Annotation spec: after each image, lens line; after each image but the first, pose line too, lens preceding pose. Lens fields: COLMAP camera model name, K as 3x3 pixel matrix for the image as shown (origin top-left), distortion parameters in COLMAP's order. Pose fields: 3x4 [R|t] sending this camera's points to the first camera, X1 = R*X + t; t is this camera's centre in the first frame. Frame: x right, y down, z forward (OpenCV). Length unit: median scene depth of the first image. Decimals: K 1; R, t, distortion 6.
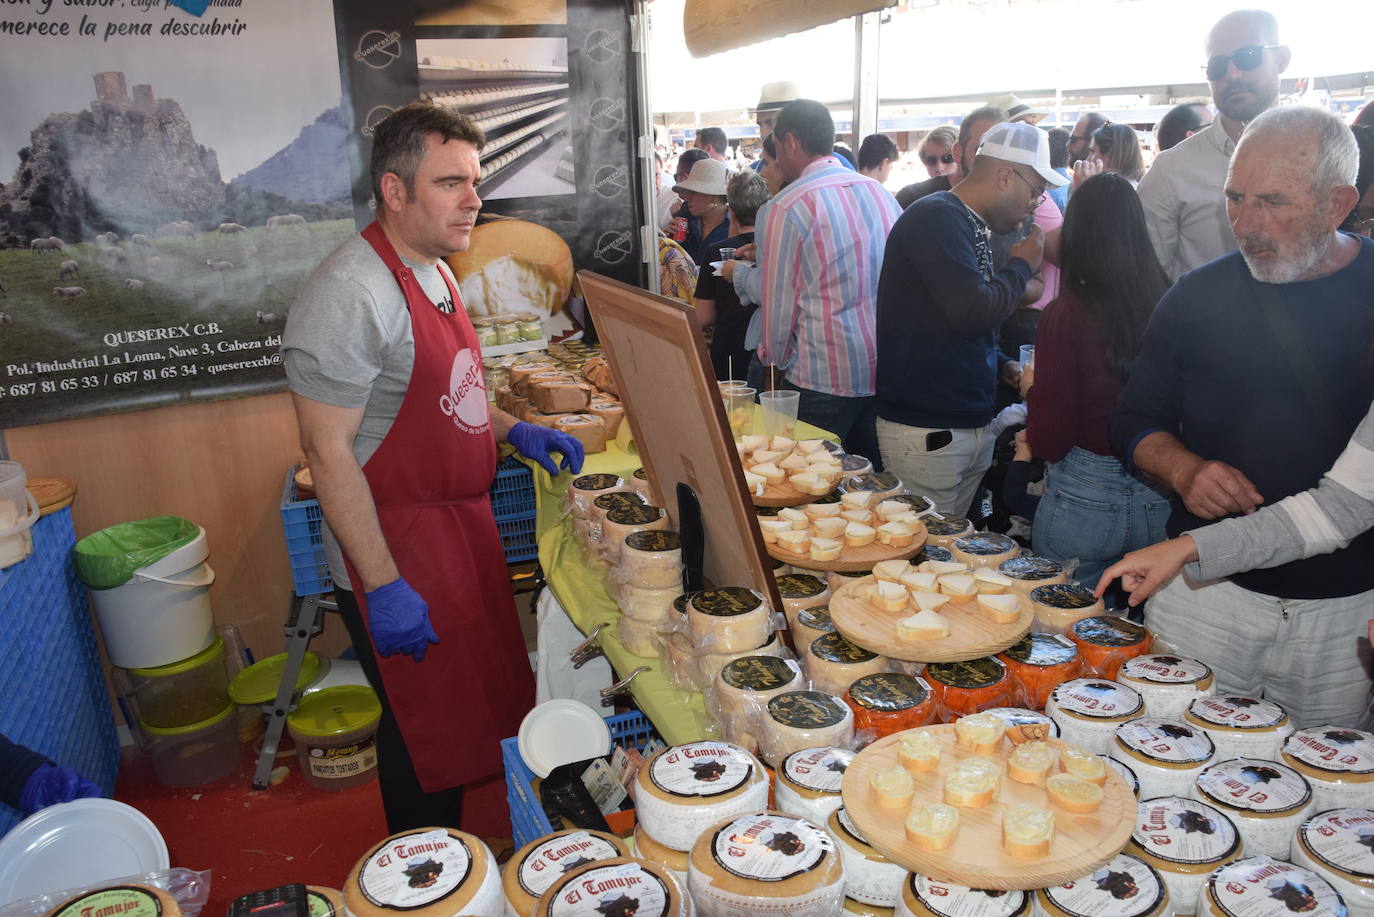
lens RADIAL K [[1076.9, 0, 703.6], [0, 1076.9, 457.5], [0, 0, 1]] dist [-0.163048, 0.116786]
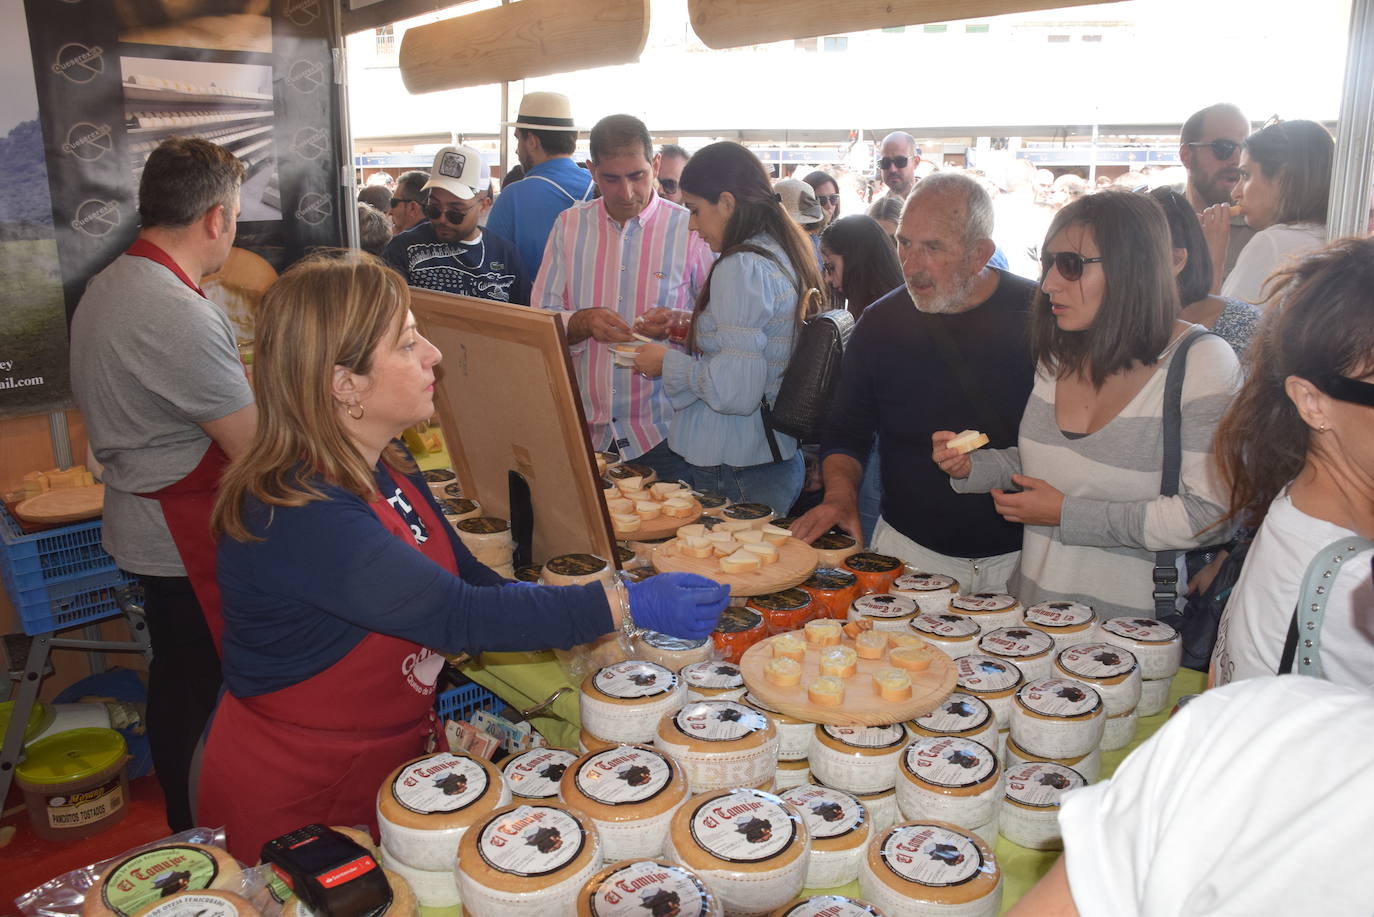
lens RADIAL K [[1076.9, 0, 703.6], [0, 1076.9, 457.5], [0, 0, 1]] dist [-0.163048, 0.116786]
pose [[0.925826, -0.050630, 0.374543, -0.158598], [0.062172, 0.997889, -0.018790, 0.026869], [-0.372801, 0.040682, 0.927019, -0.079202]]
